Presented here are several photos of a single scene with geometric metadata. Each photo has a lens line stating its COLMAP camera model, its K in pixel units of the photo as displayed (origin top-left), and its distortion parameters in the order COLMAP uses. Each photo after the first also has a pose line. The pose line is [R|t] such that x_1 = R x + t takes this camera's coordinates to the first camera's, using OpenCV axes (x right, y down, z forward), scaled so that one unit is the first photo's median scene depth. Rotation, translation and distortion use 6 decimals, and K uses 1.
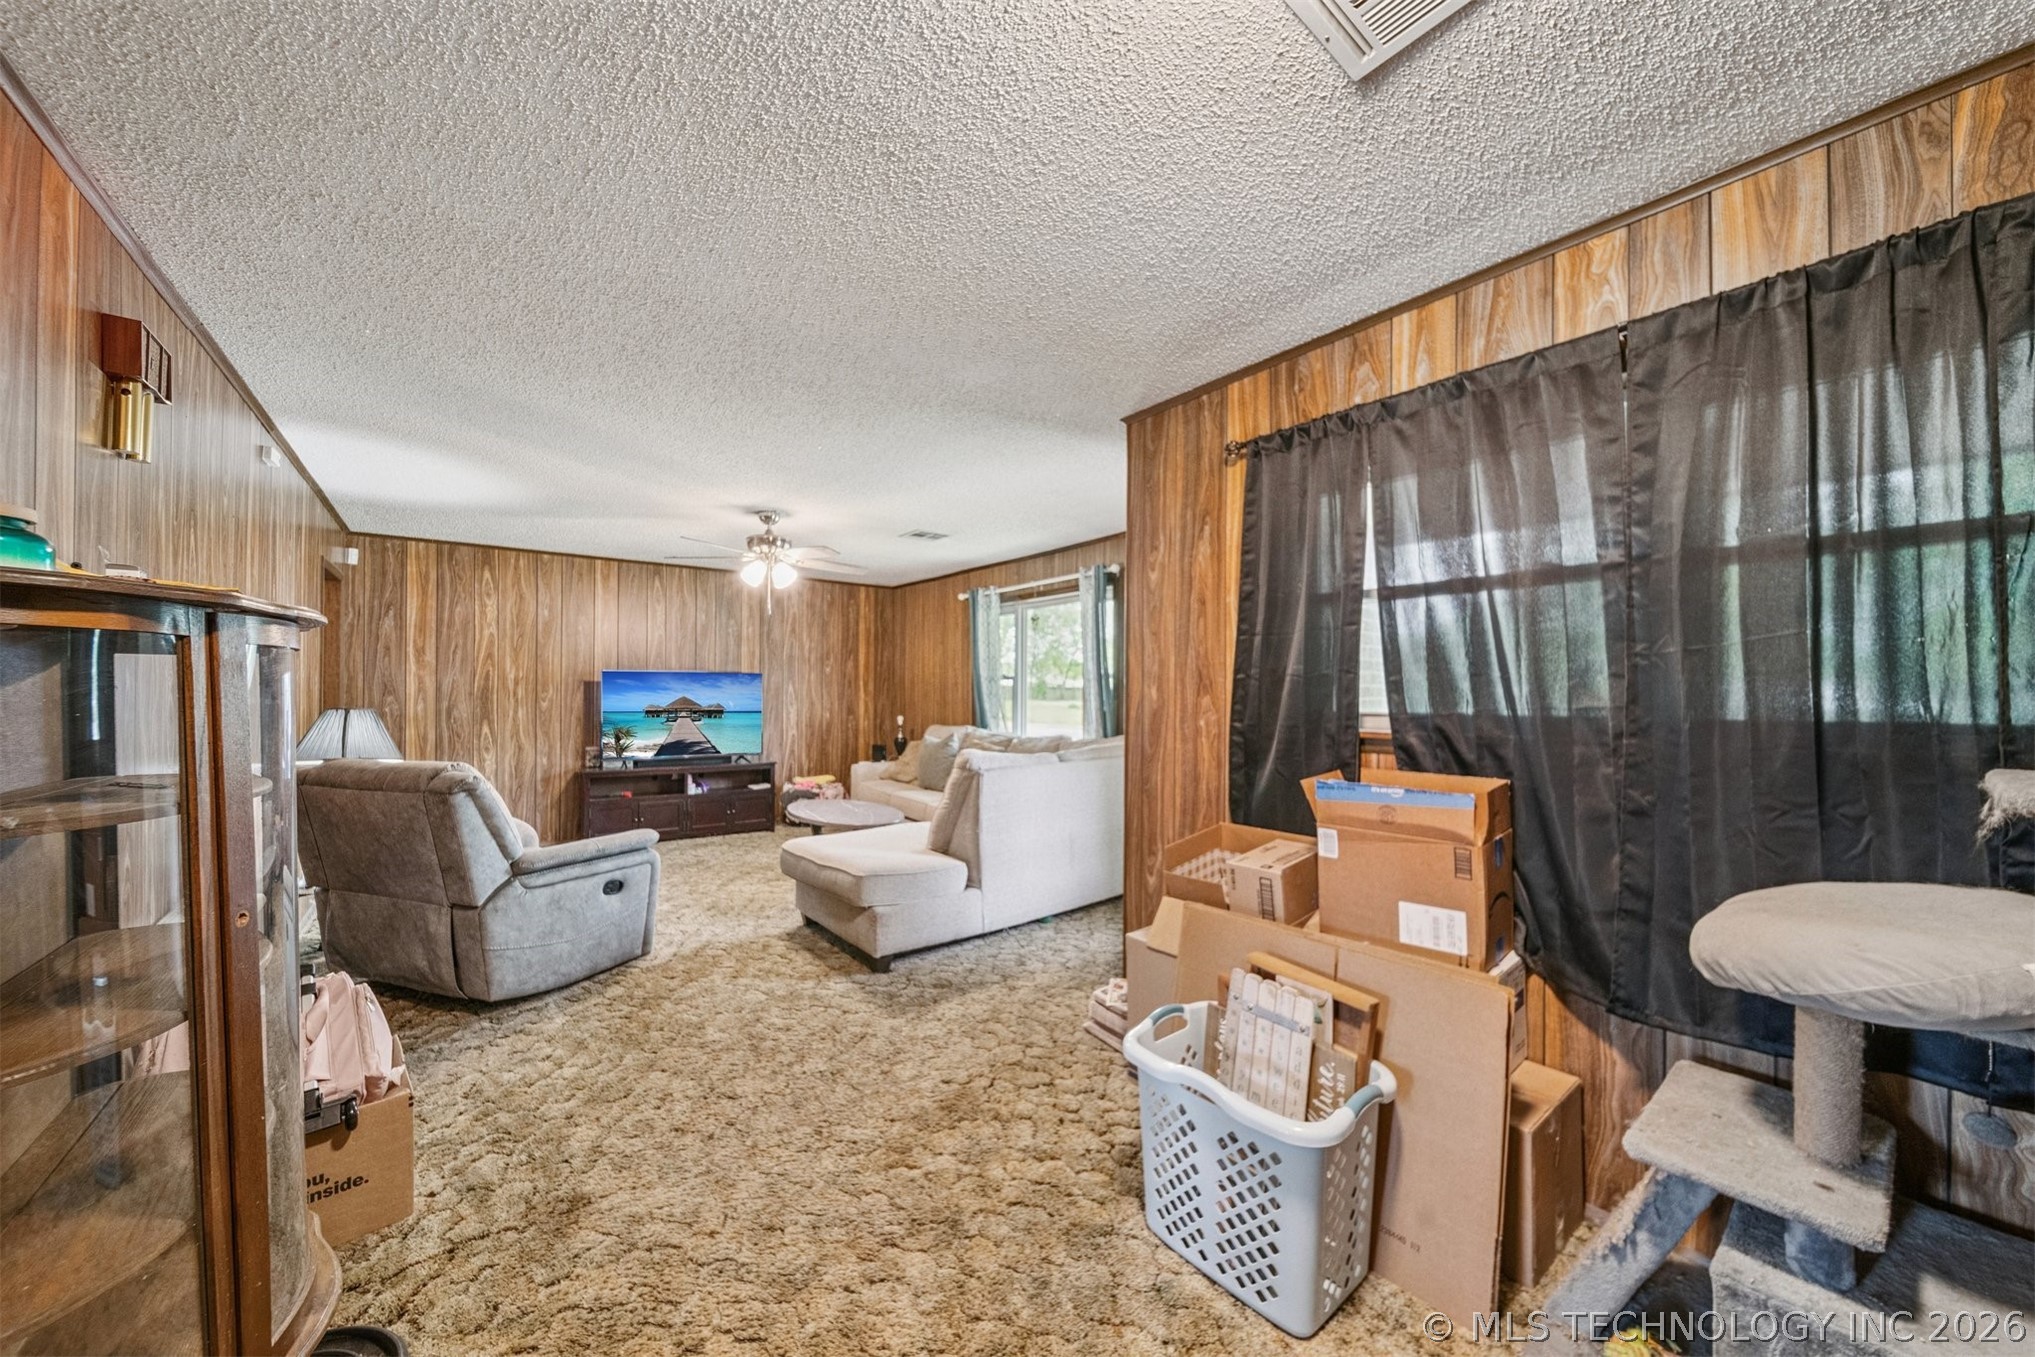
lens RADIAL K [[721.2, 0, 1030.8], [0, 721.2, 689.2], [0, 0, 1]] dist [0.000631, -0.000112]
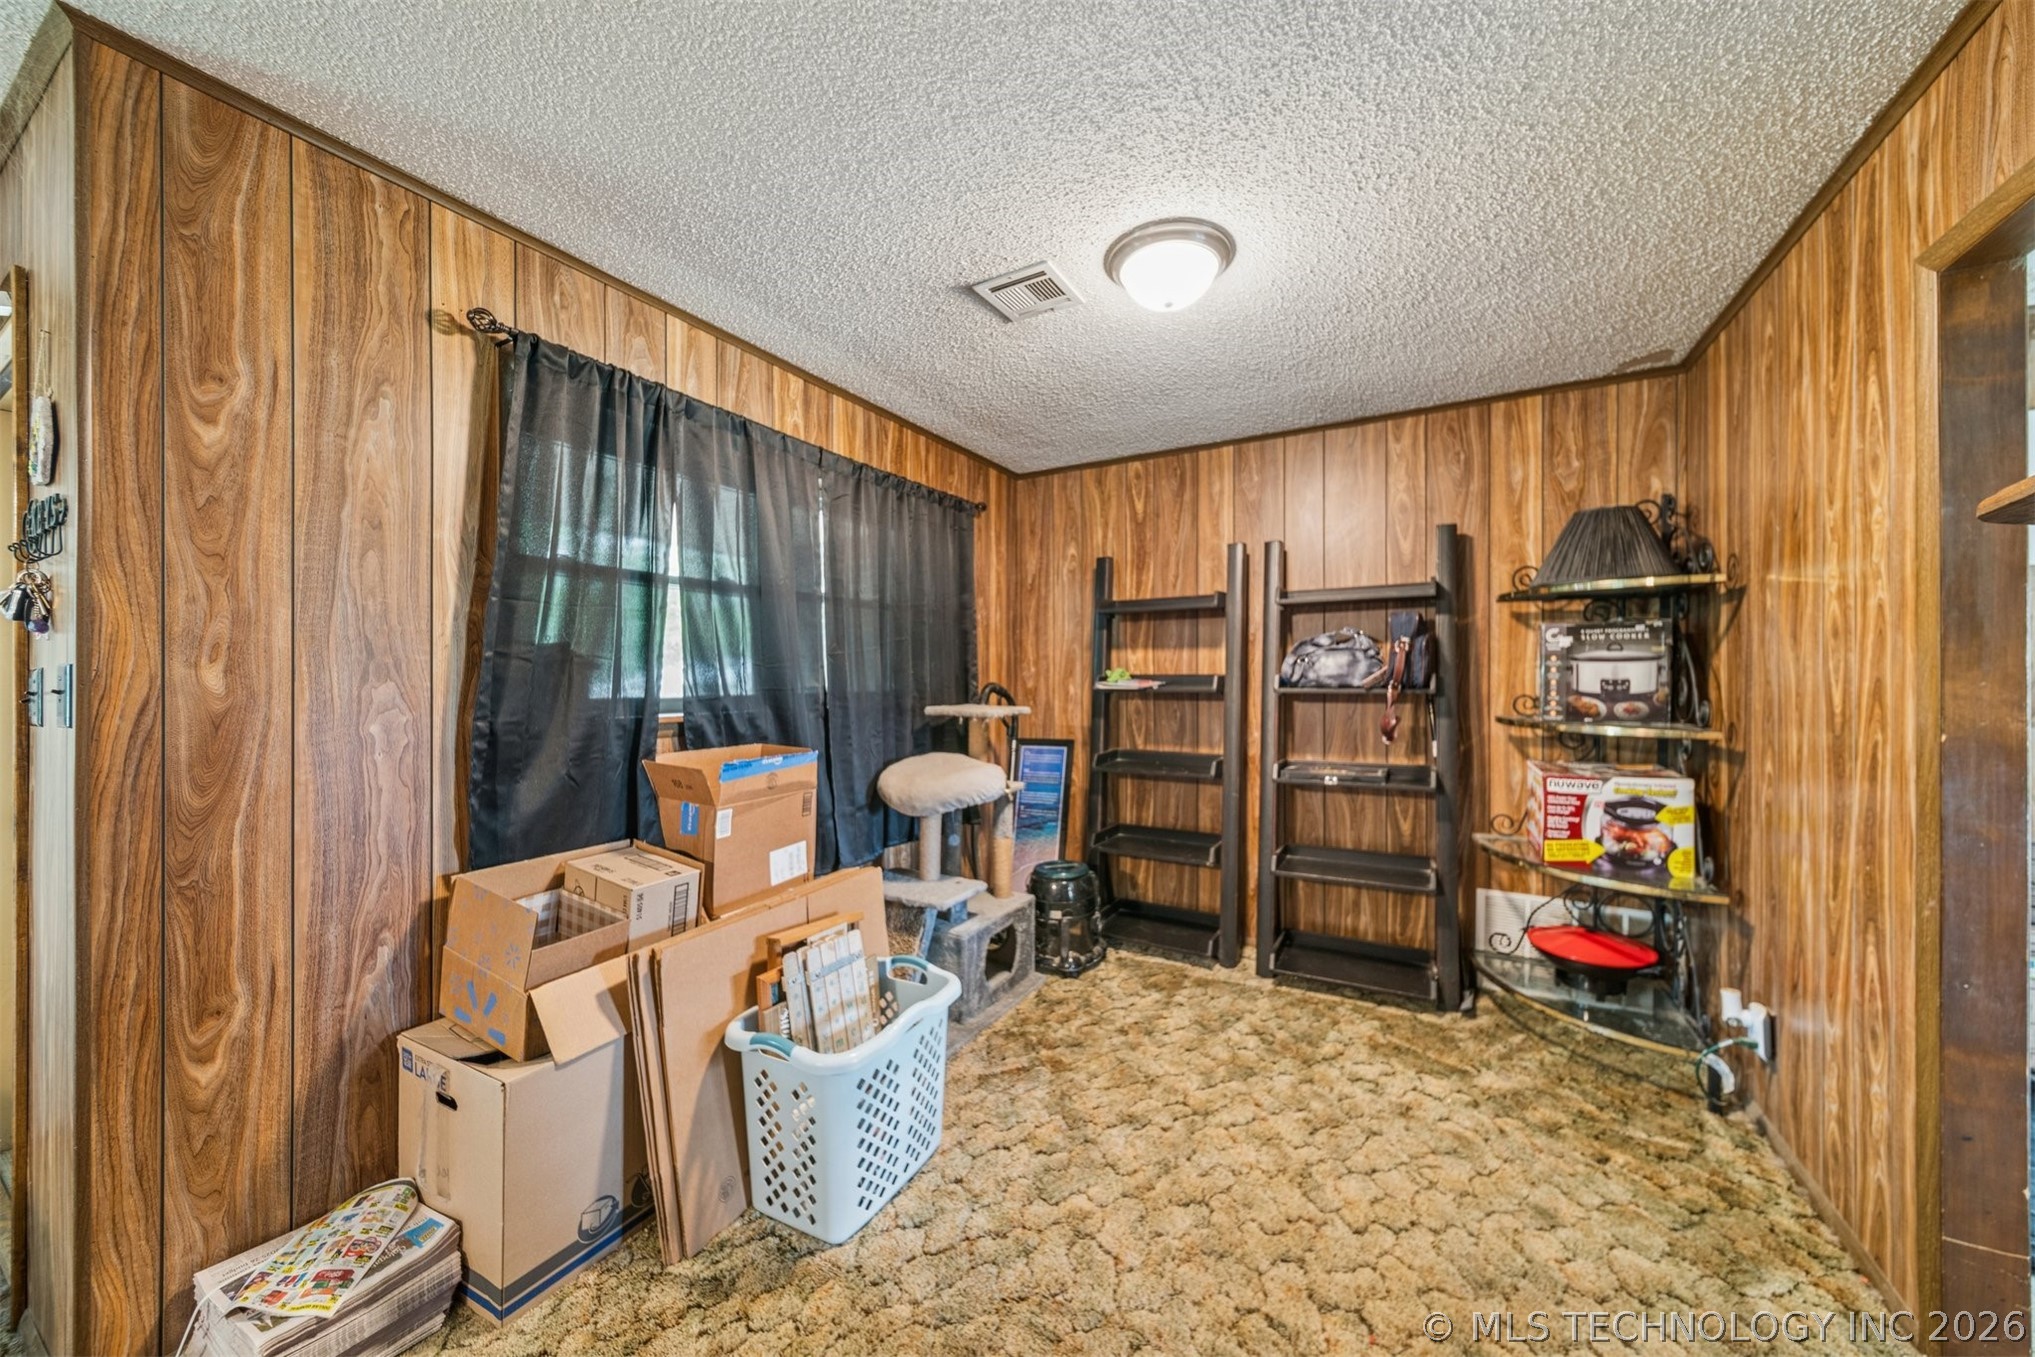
lens RADIAL K [[725.5, 0, 1017.5], [0, 725.5, 678.5], [0, 0, 1]] dist [0.015682, 0.000020]
pose [[-0.377204, -0.003094, 0.926125, -0.446345], [-0.005226, 0.999986, 0.001213, 0.001626], [-0.926115, -0.004382, -0.377215, 0.633134]]
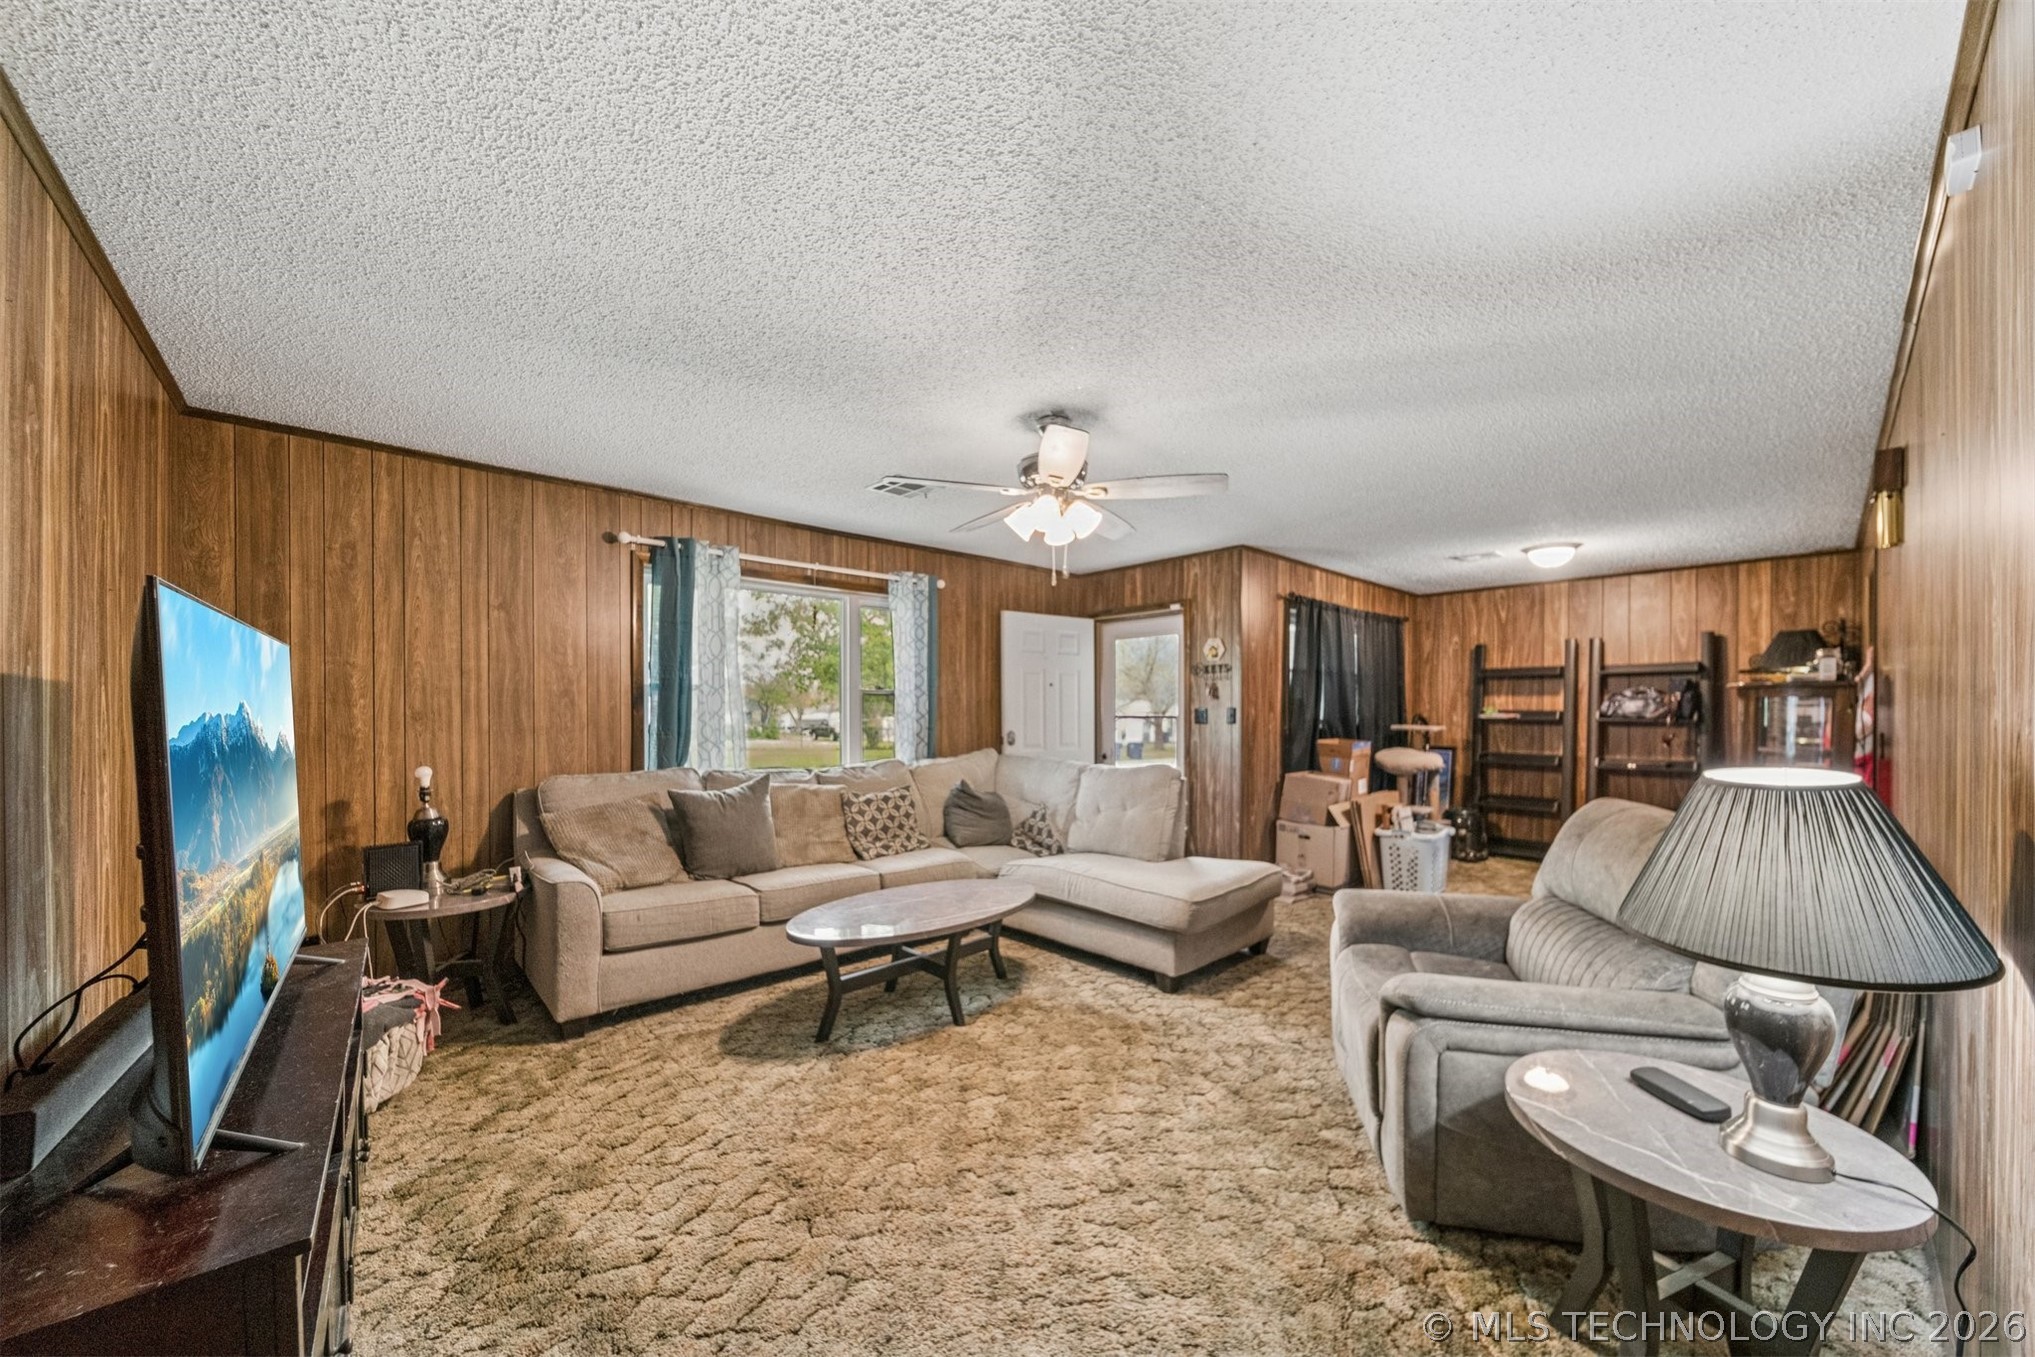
lens RADIAL K [[723.9, 0, 1010.0], [0, 723.9, 708.7], [0, 0, 1]] dist [-0.000104, -0.000123]
pose [[-0.064981, -0.005202, 0.997873, -1.426919], [-0.009981, 0.999940, 0.004563, -0.003791], [-0.997837, -0.009663, -0.065029, 1.567095]]
